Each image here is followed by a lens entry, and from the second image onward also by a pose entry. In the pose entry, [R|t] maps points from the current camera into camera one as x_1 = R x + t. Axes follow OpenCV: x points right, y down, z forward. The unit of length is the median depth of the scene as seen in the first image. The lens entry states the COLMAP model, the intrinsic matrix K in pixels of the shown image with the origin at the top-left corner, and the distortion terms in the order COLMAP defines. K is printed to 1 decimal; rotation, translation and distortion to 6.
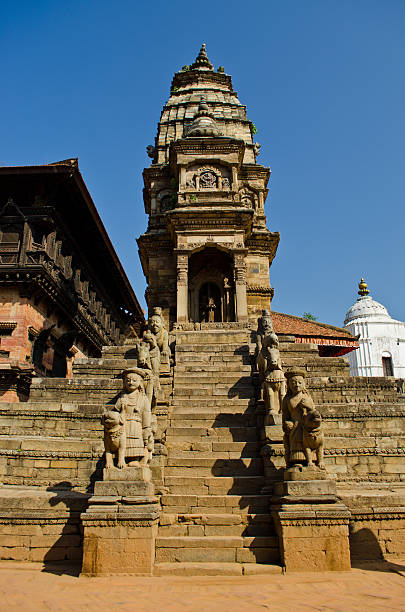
lens RADIAL K [[475.5, 0, 215.3], [0, 475.5, 305.8], [0, 0, 1]] dist [-0.078391, 0.002261]
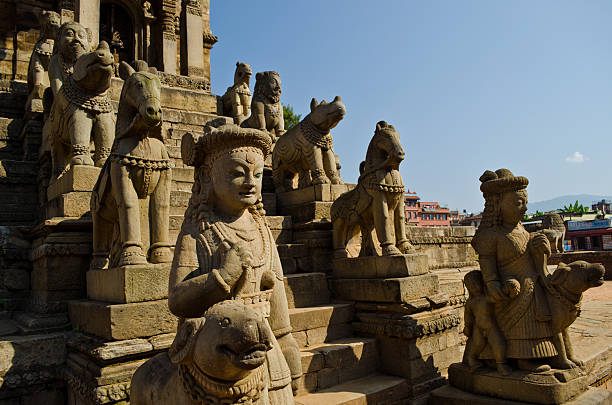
lens RADIAL K [[475.5, 0, 306.0], [0, 475.5, 202.5], [0, 0, 1]] dist [-0.078391, 0.002261]
pose [[0.797727, 0.035776, 0.601956, -0.216642], [-0.160992, 0.974641, 0.155424, 0.086710], [-0.581130, -0.220896, 0.783258, 0.525753]]
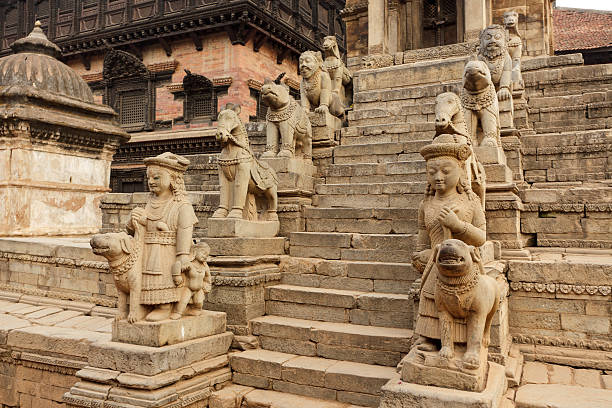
lens RADIAL K [[536.4, 0, 305.7], [0, 536.4, 198.1], [0, 0, 1]] dist [0.004074, 0.008608]
pose [[0.893580, -0.006890, -0.448850, 0.204893], [0.137964, 0.955704, 0.259991, 0.022360], [0.427177, -0.294248, 0.854949, 0.341419]]
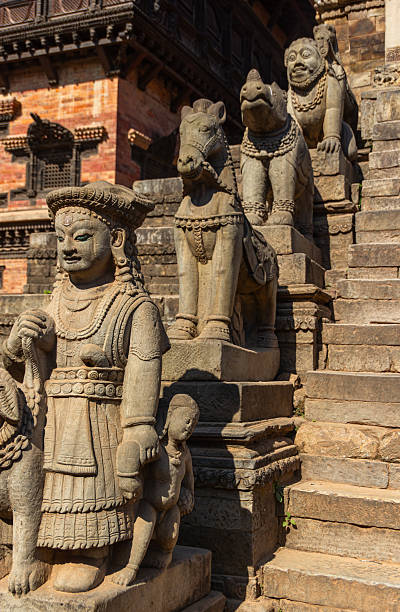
lens RADIAL K [[733.1, 0, 208.9], [0, 733.1, 314.8], [0, 0, 1]] dist [-0.008985, 0.018460]
pose [[0.916476, 0.002188, -0.400083, 0.028114], [0.110021, 0.960054, 0.257278, 0.072906], [0.384664, -0.279807, 0.879626, 0.468726]]
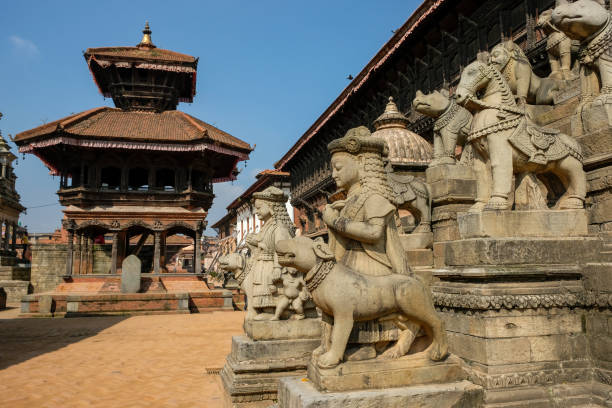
lens RADIAL K [[522.9, 0, 306.0], [0, 522.9, 204.0], [0, 0, 1]] dist [0.000659, 0.002749]
pose [[0.249646, -0.129151, -0.959686, 0.435482], [0.338758, 0.940090, -0.038392, 0.145874], [0.907150, -0.315516, 0.278440, 0.576653]]
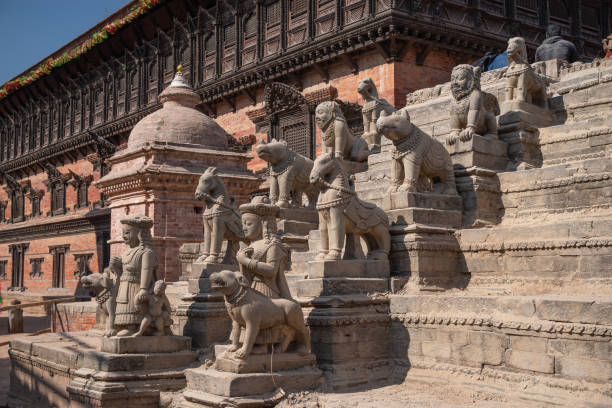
lens RADIAL K [[790.6, 0, 306.0], [0, 790.6, 204.0], [0, 0, 1]] dist [0.014961, 0.038471]
pose [[0.610189, -0.070453, -0.789117, 0.759146], [0.264907, 0.956851, 0.119412, 0.019368], [0.746655, -0.281907, 0.602524, 0.290113]]
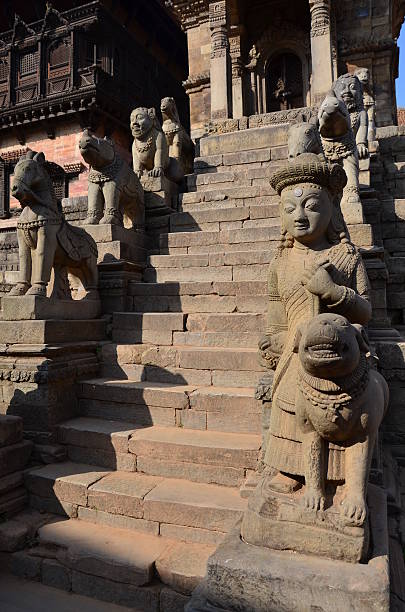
lens RADIAL K [[473.4, 0, 202.5], [0, 473.4, 306.0], [0, 0, 1]] dist [-0.101942, 0.006532]
pose [[0.923692, -0.002879, -0.383125, 0.160290], [0.131610, 0.941508, 0.310228, 0.084951], [0.359822, -0.336979, 0.870042, 0.495387]]
